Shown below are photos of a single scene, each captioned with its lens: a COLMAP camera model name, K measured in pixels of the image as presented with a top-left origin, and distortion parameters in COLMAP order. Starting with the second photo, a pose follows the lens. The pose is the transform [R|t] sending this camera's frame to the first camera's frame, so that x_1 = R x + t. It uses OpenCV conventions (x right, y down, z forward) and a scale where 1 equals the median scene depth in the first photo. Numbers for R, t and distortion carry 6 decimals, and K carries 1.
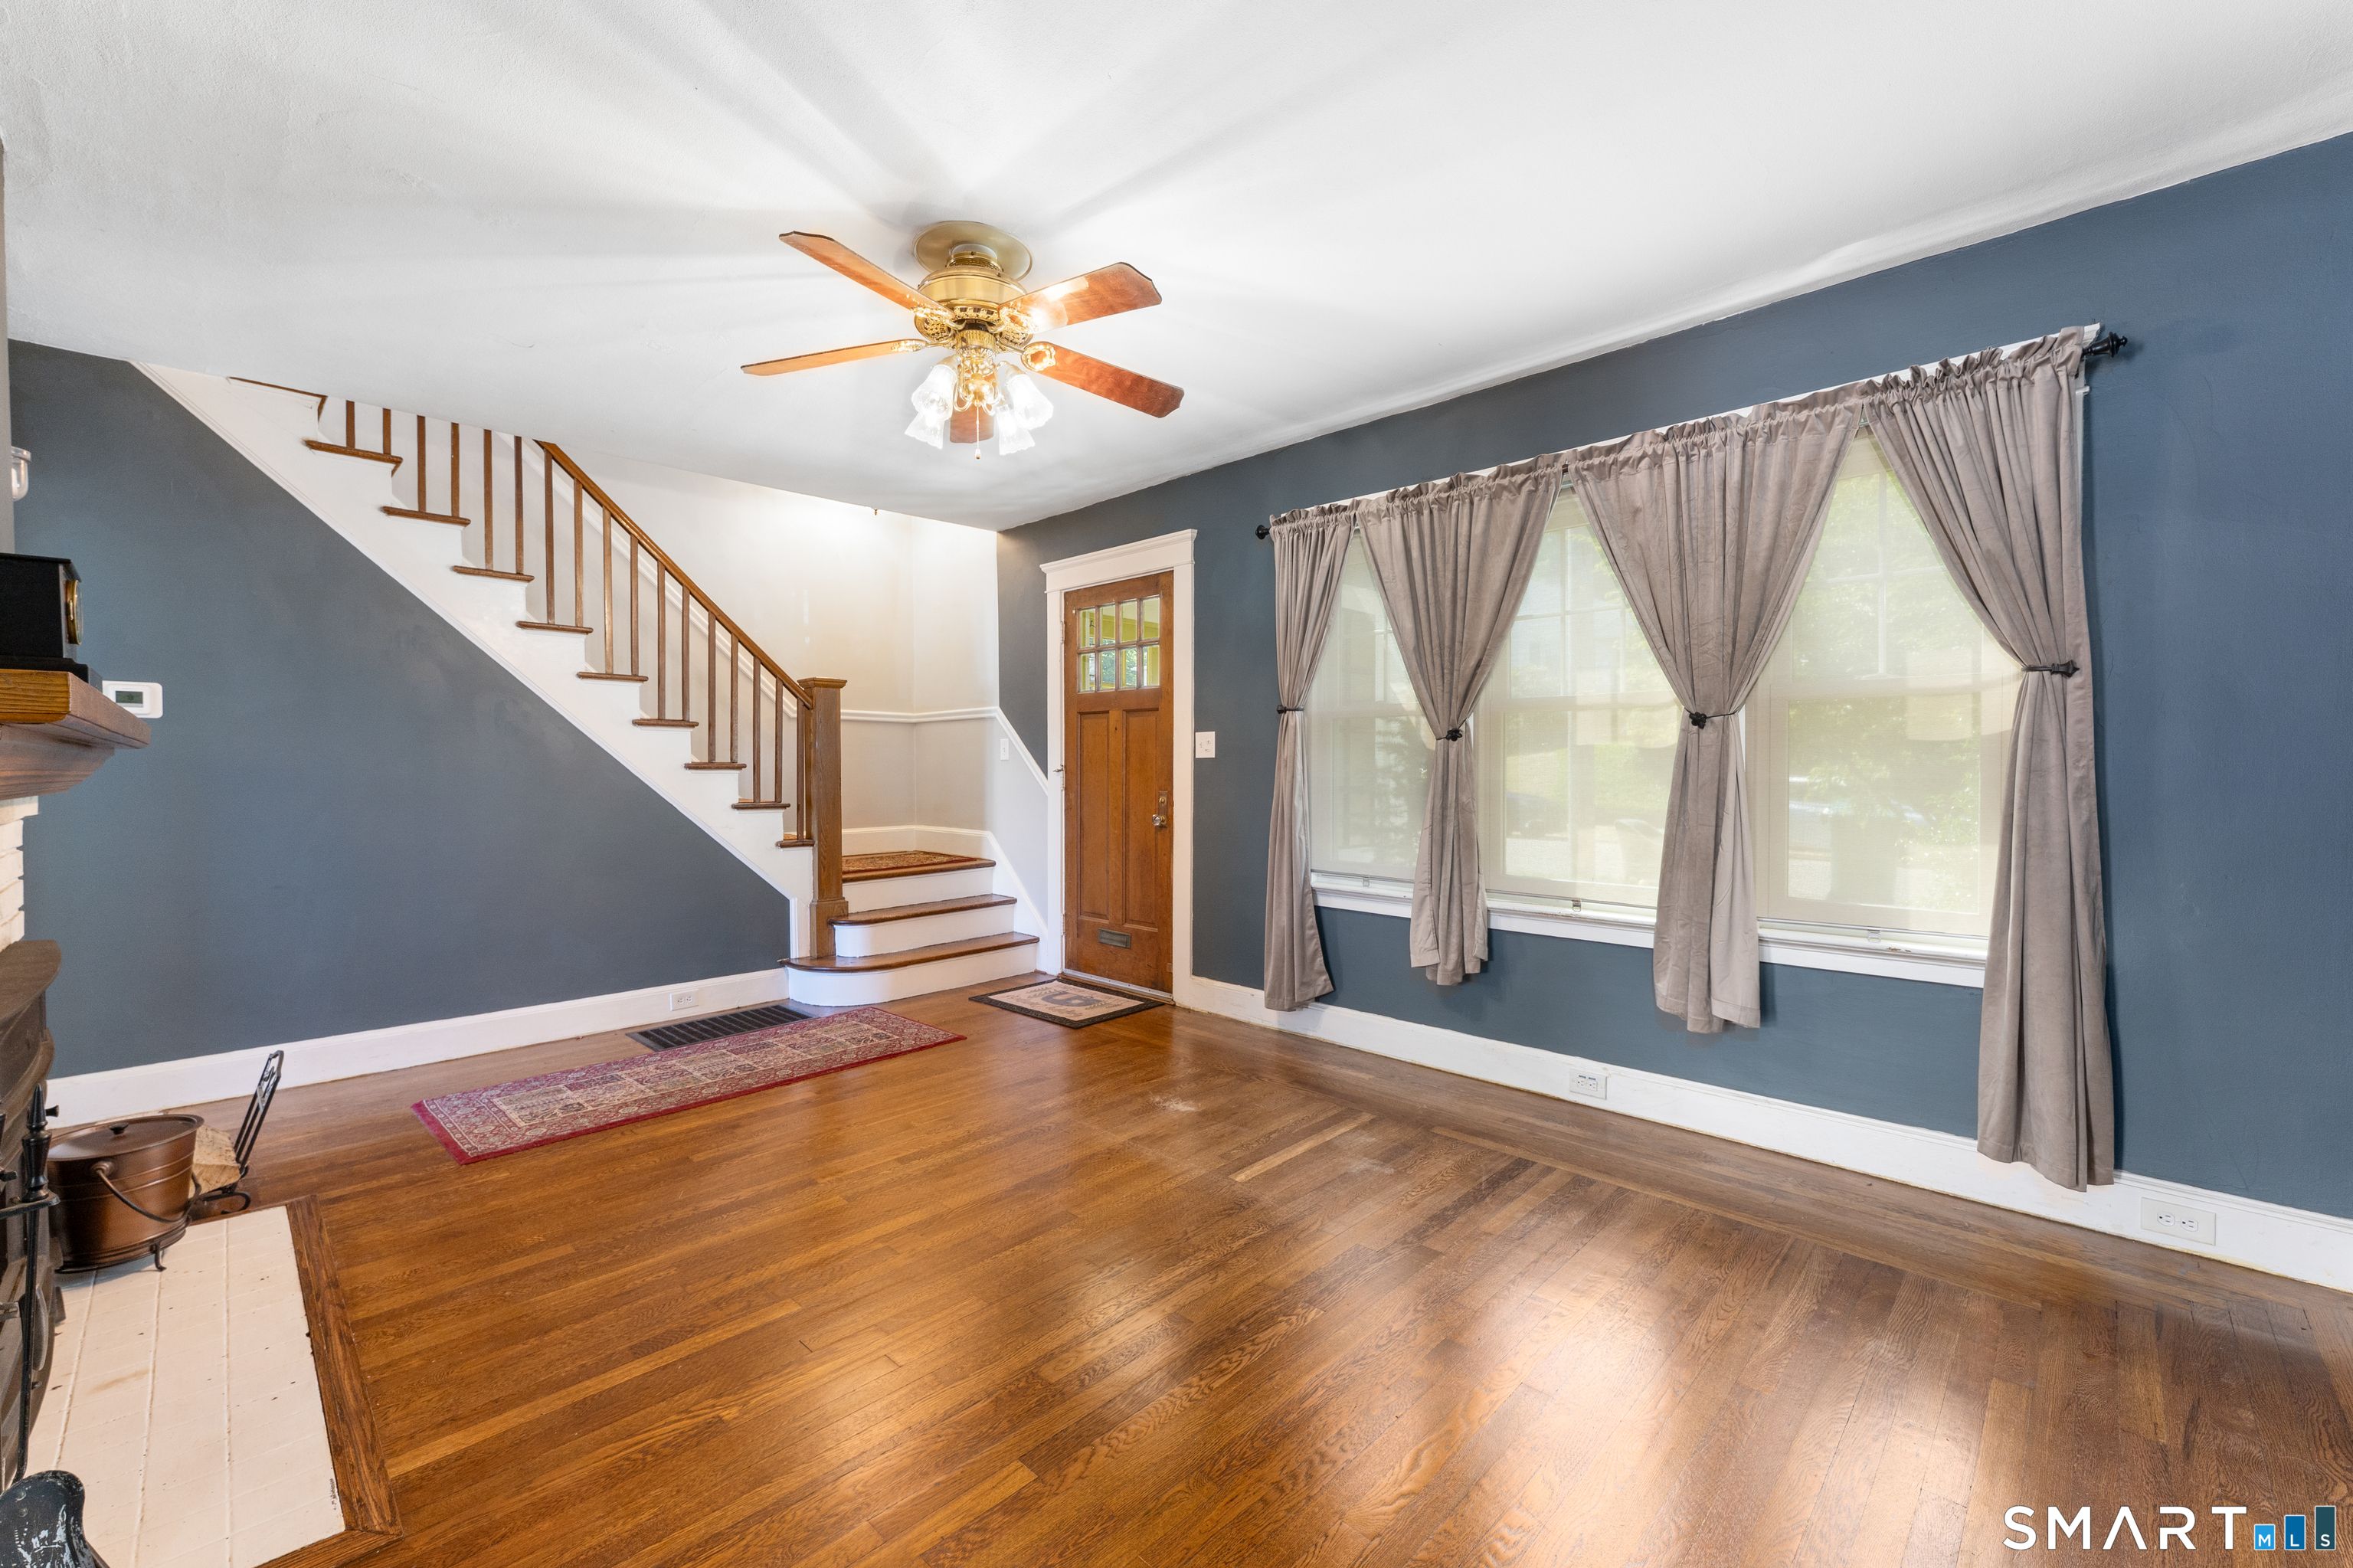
lens RADIAL K [[957.8, 0, 1170.2], [0, 957.8, 783.3], [0, 0, 1]] dist [0.005171, -0.002041]
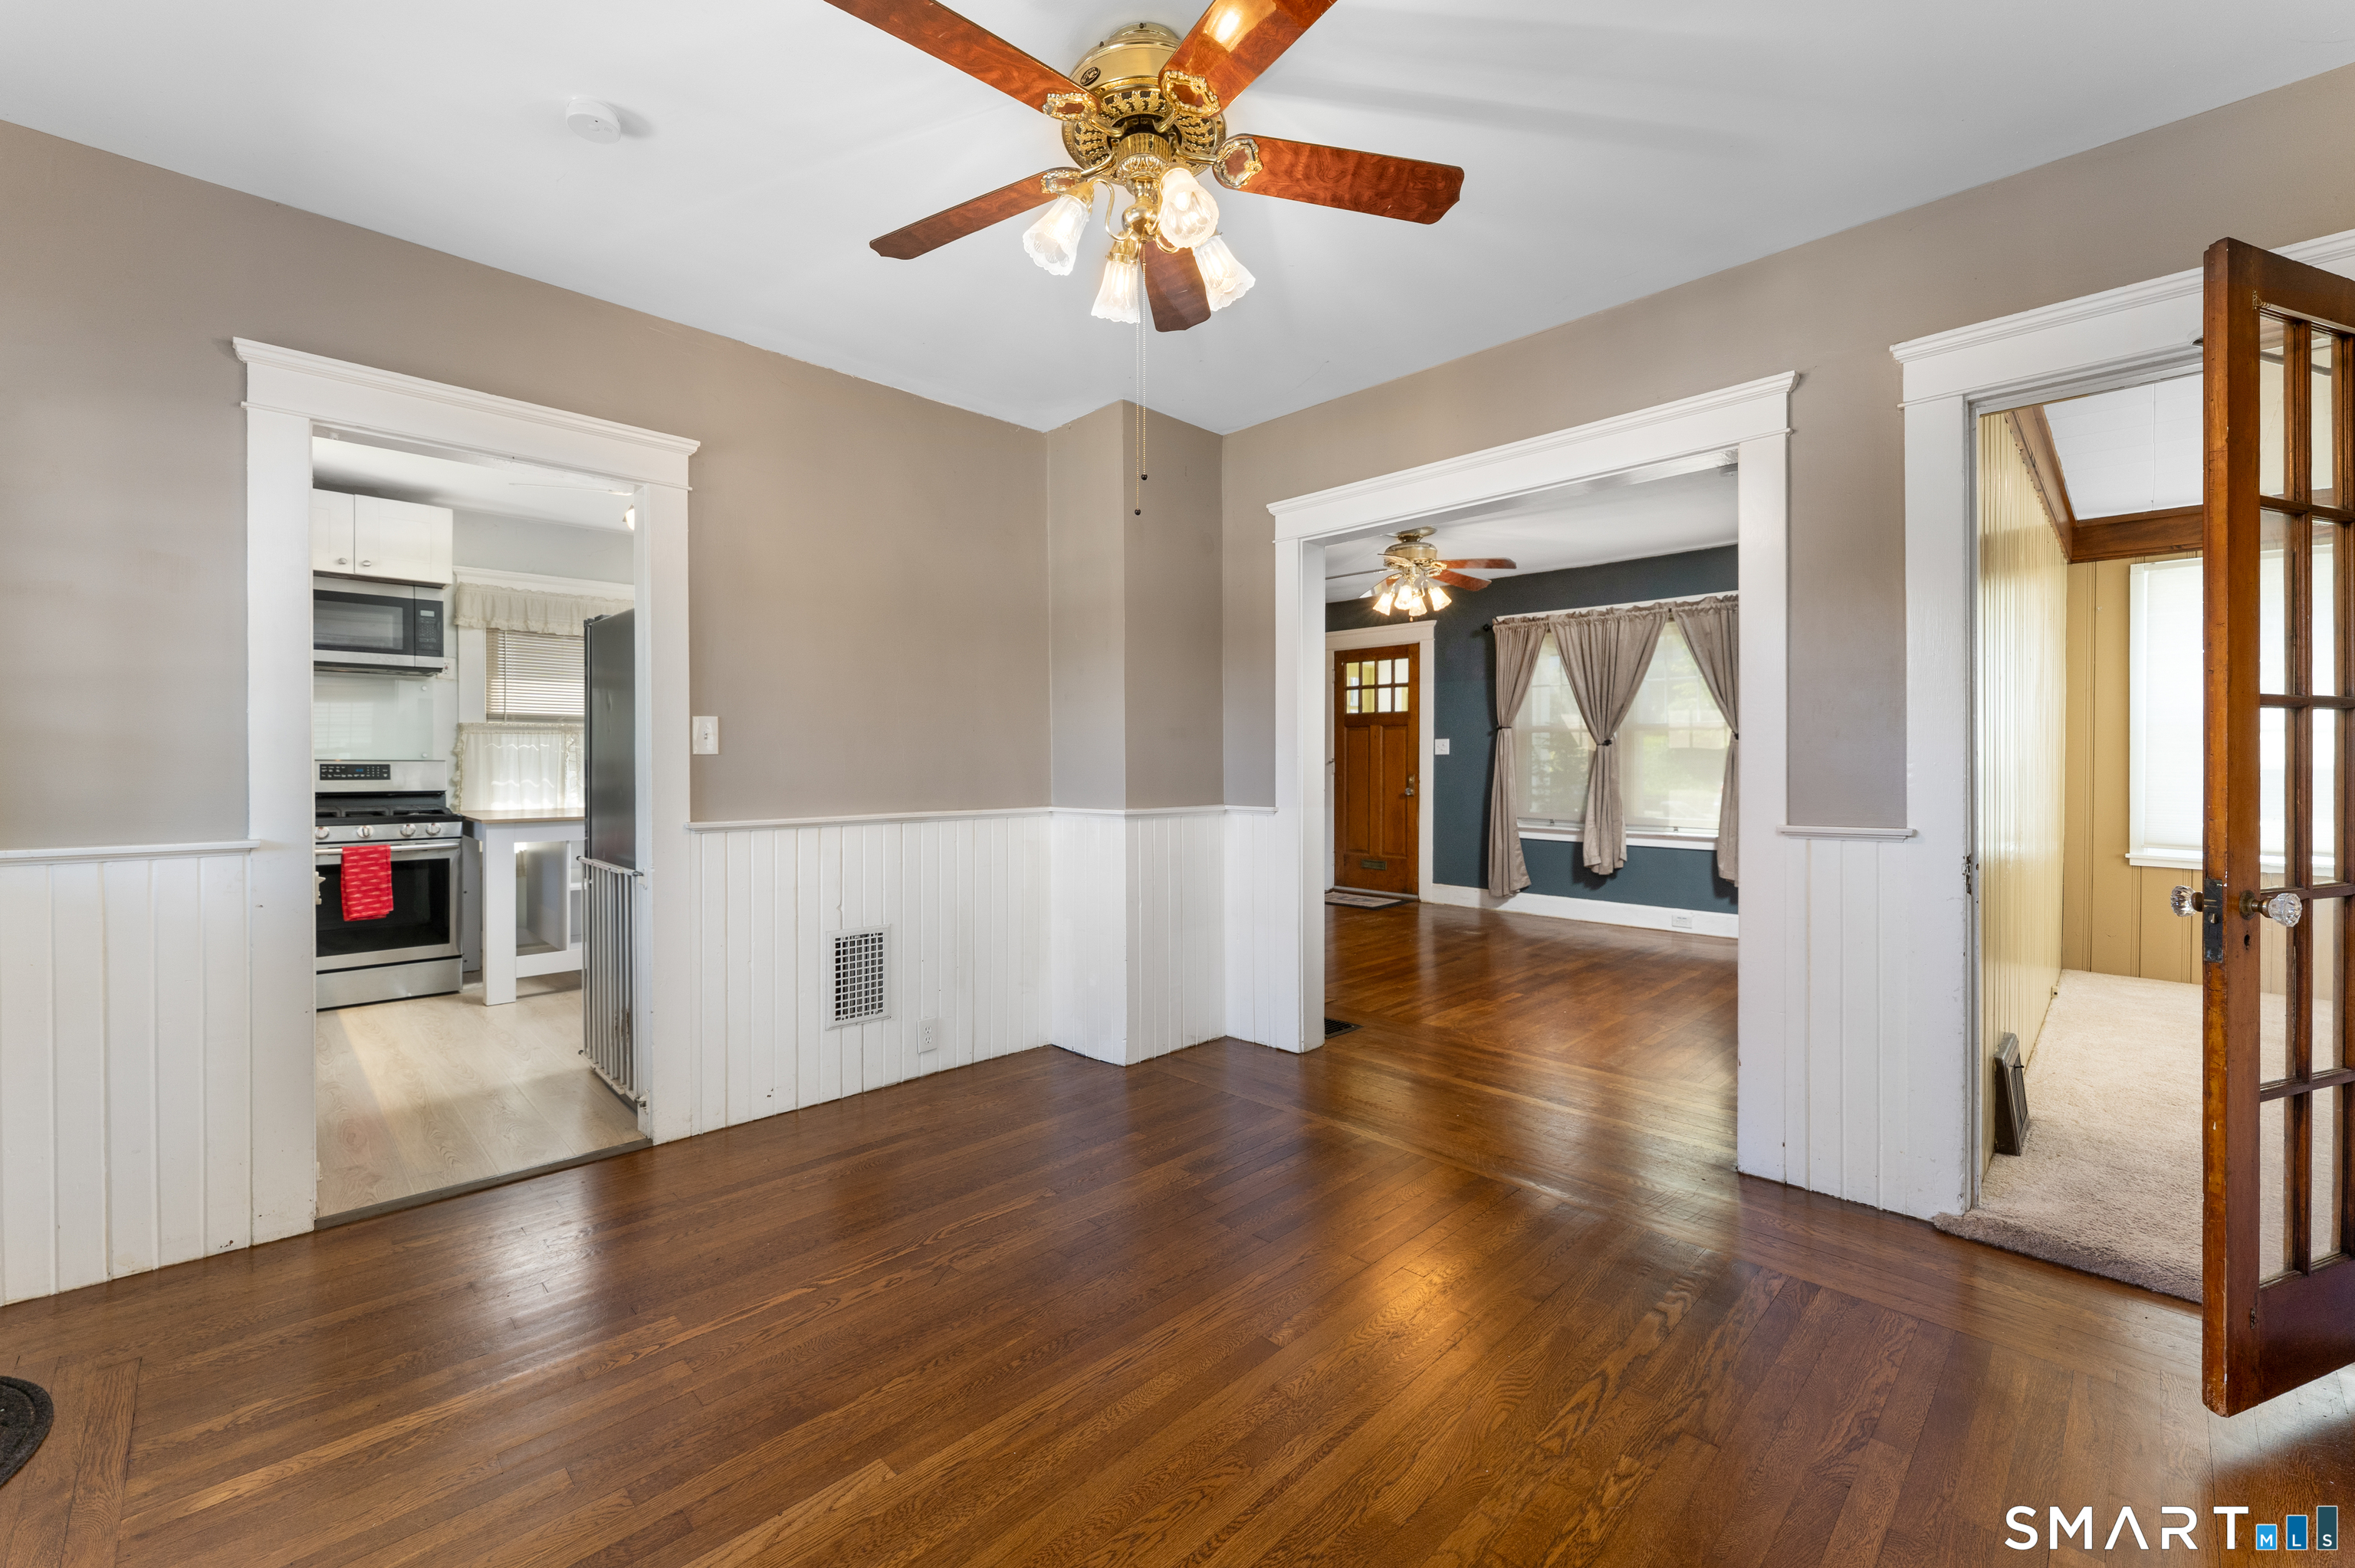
lens RADIAL K [[958.4, 0, 1164.5], [0, 958.4, 762.9], [0, 0, 1]] dist [0.005171, -0.002041]
pose [[0.999739, -0.000262, -0.022860, -0.490529], [-0.000068, 0.999896, -0.014432, 0.014870], [0.022861, 0.014430, 0.999635, -0.837835]]
